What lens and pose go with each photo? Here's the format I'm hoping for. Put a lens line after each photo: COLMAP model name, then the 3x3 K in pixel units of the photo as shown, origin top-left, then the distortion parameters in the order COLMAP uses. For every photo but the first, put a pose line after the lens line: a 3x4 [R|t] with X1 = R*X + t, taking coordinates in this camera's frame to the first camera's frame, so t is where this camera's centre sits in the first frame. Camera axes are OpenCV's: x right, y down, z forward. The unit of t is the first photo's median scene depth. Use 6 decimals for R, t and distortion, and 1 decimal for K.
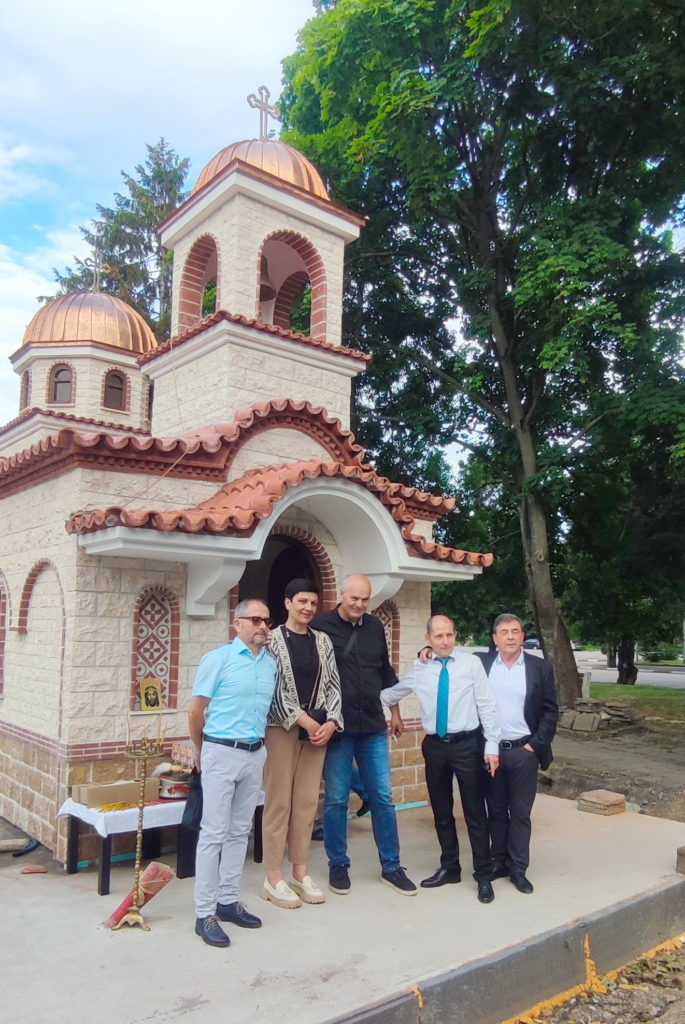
lens RADIAL K [[787.9, 0, 373.2], [0, 787.9, 553.9], [0, 0, 1]] dist [-0.056880, 0.007420]
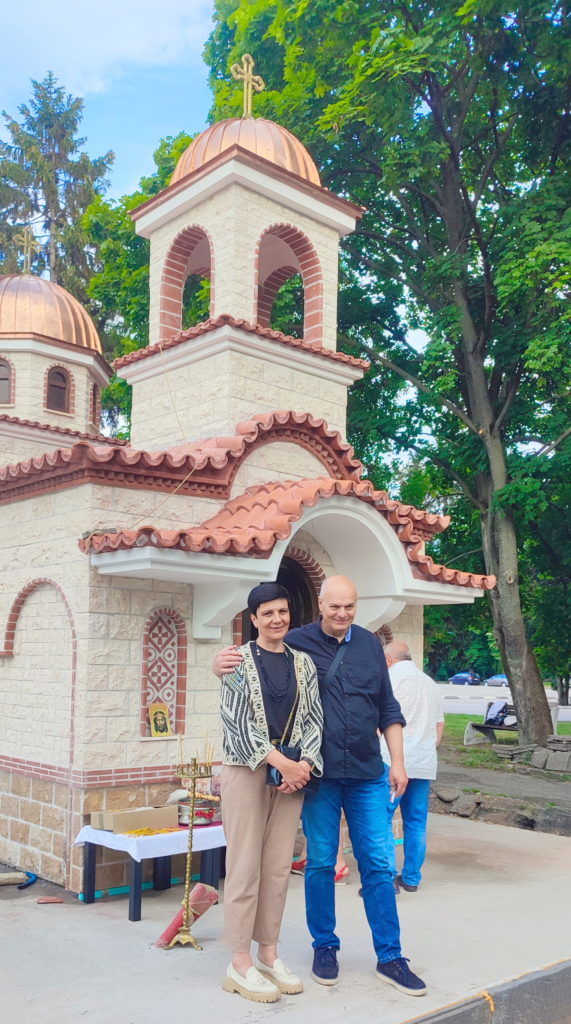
lens RADIAL K [[929.7, 0, 289.6], [0, 929.7, 609.7], [0, 0, 1]] dist [0.046251, -0.097038]
pose [[0.999705, 0.005948, 0.023555, -0.138408], [-0.006887, 0.999177, 0.039966, -0.003114], [-0.023298, -0.040116, 0.998923, -0.133144]]
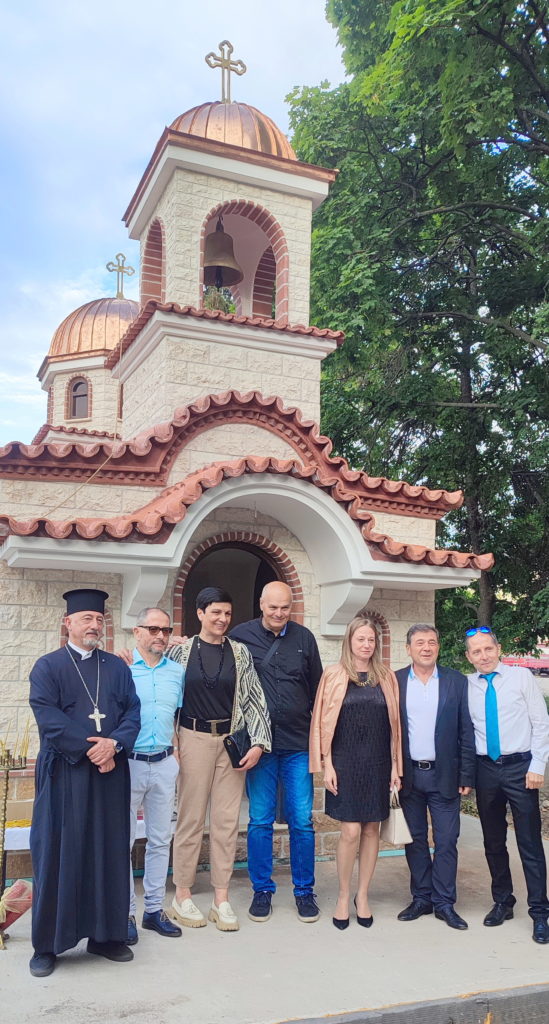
lens RADIAL K [[894.3, 0, 273.9], [0, 894.3, 585.8], [0, 0, 1]] dist [0.031689, -0.016320]
pose [[0.947883, -0.027219, -0.317453, 0.266416], [0.029912, 0.999546, 0.003610, 0.026214], [0.317210, -0.012918, 0.948267, 0.032954]]
